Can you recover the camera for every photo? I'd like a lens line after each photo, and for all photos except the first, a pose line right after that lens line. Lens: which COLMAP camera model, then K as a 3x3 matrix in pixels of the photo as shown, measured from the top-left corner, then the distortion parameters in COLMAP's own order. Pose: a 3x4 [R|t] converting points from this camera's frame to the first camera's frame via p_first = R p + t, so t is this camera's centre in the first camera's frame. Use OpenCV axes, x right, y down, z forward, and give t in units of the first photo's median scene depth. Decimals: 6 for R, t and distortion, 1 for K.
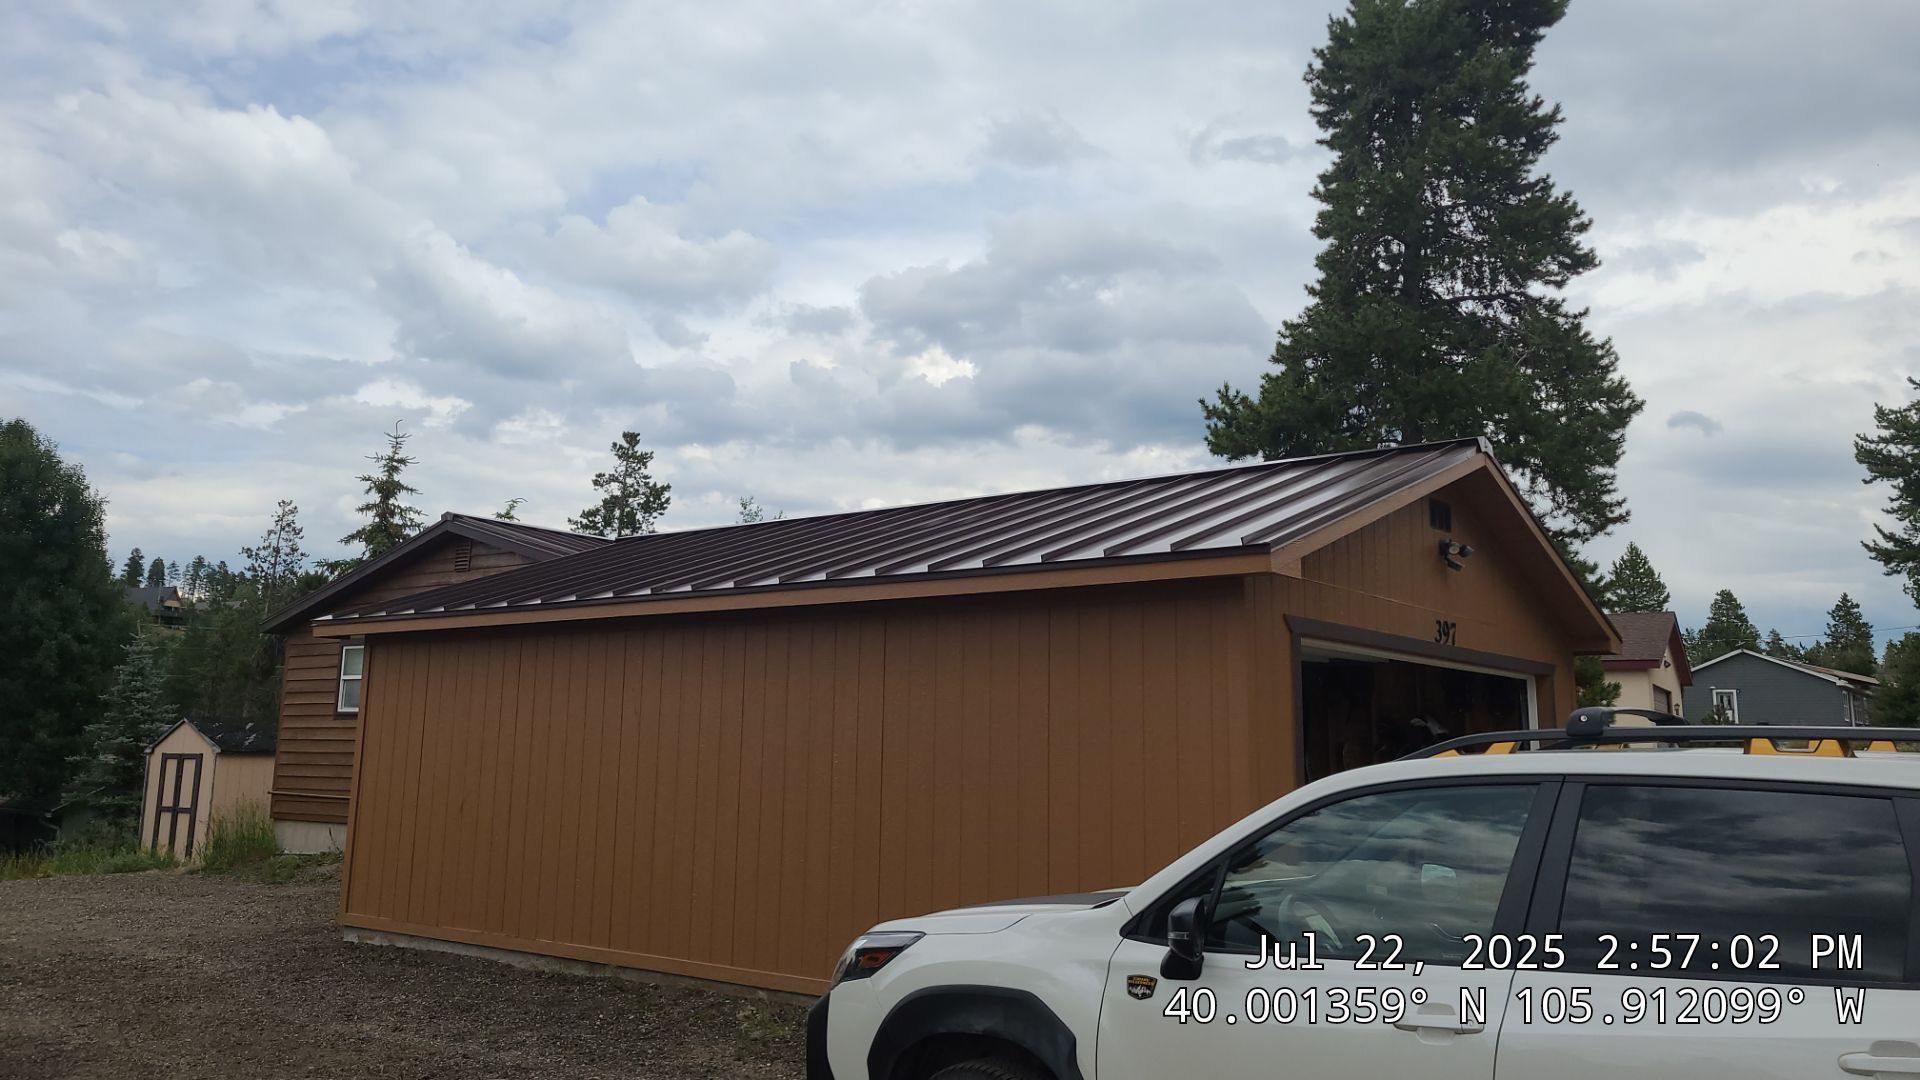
lens RADIAL K [[1464.6, 0, 949.1], [0, 1464.6, 515.2], [0, 0, 1]] dist [0.062104, -0.042898]
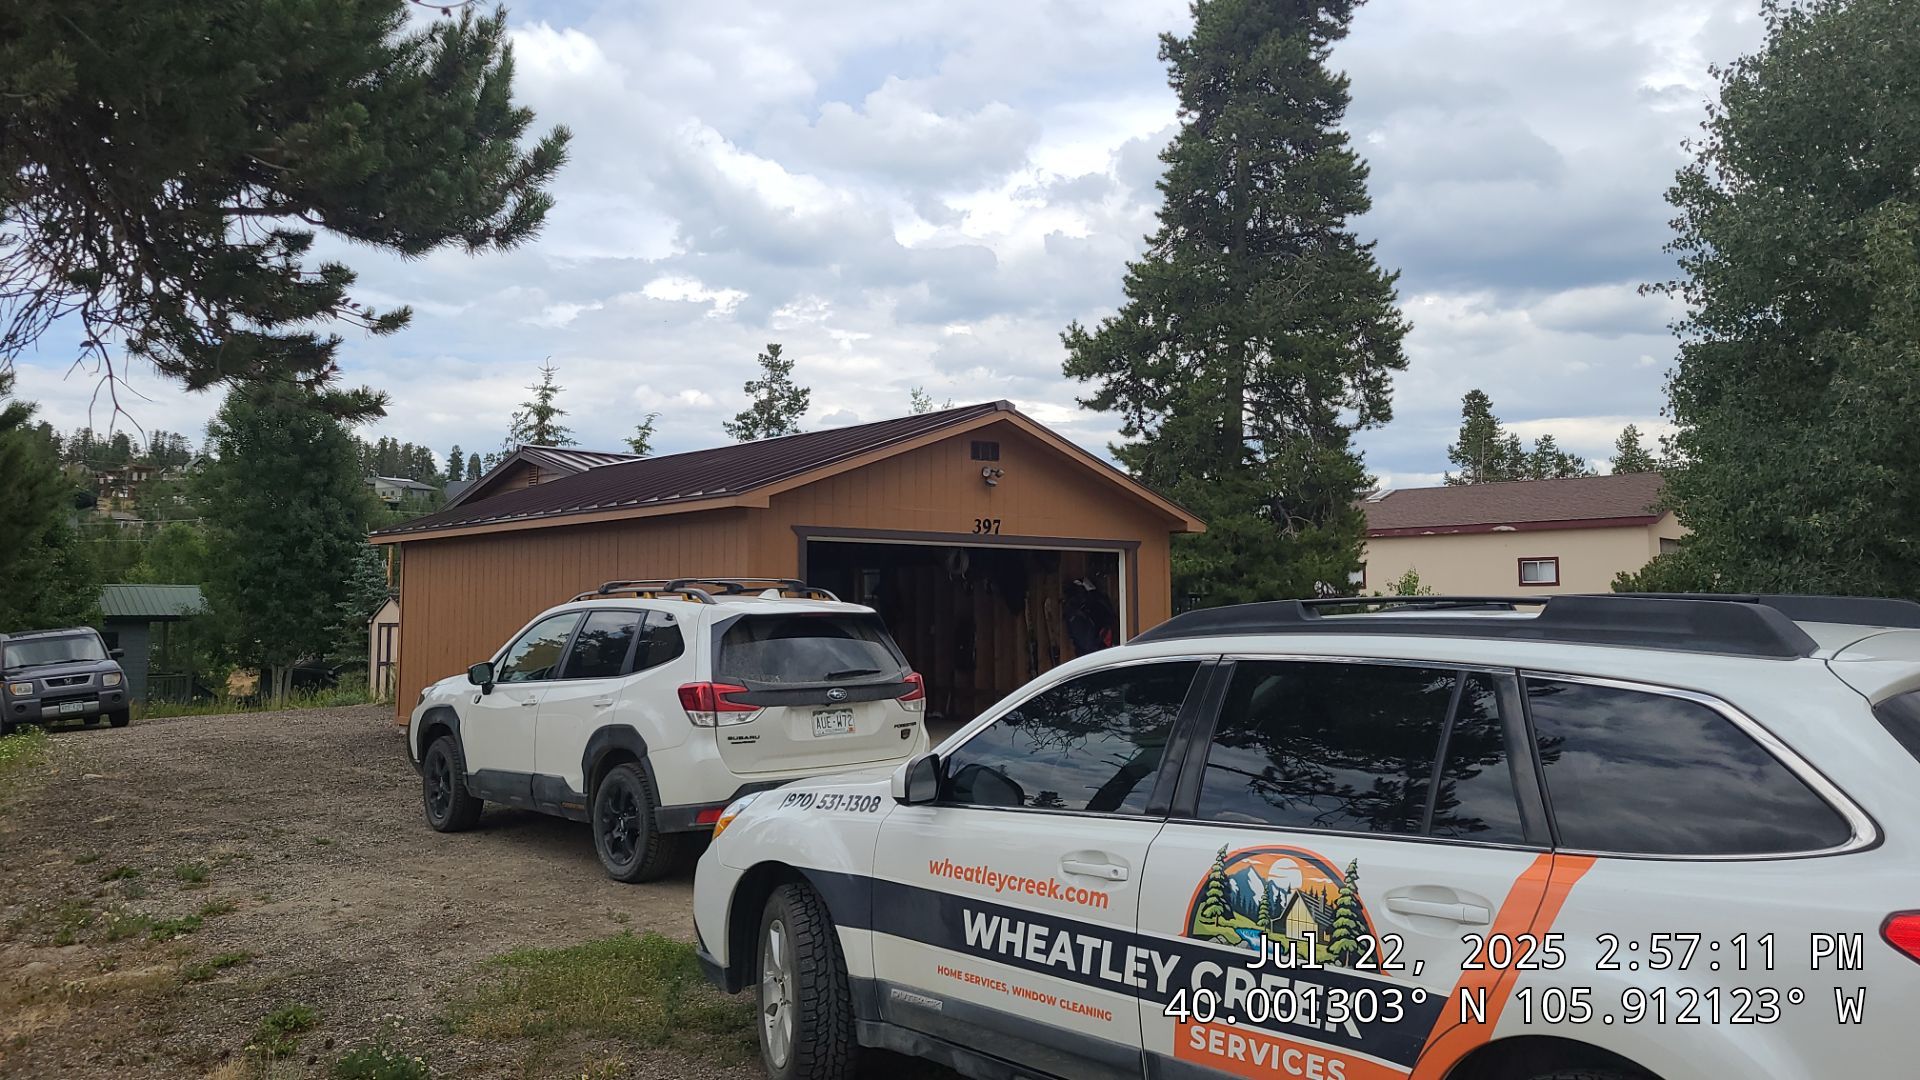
lens RADIAL K [[1464.2, 0, 966.4], [0, 1464.2, 486.8], [0, 0, 1]] dist [0.042610, -0.002163]
pose [[0.983664, -0.034928, -0.176593, 0.175785], [0.047357, 0.996651, 0.066663, -0.019274], [0.173673, -0.073937, 0.982024, -0.154729]]
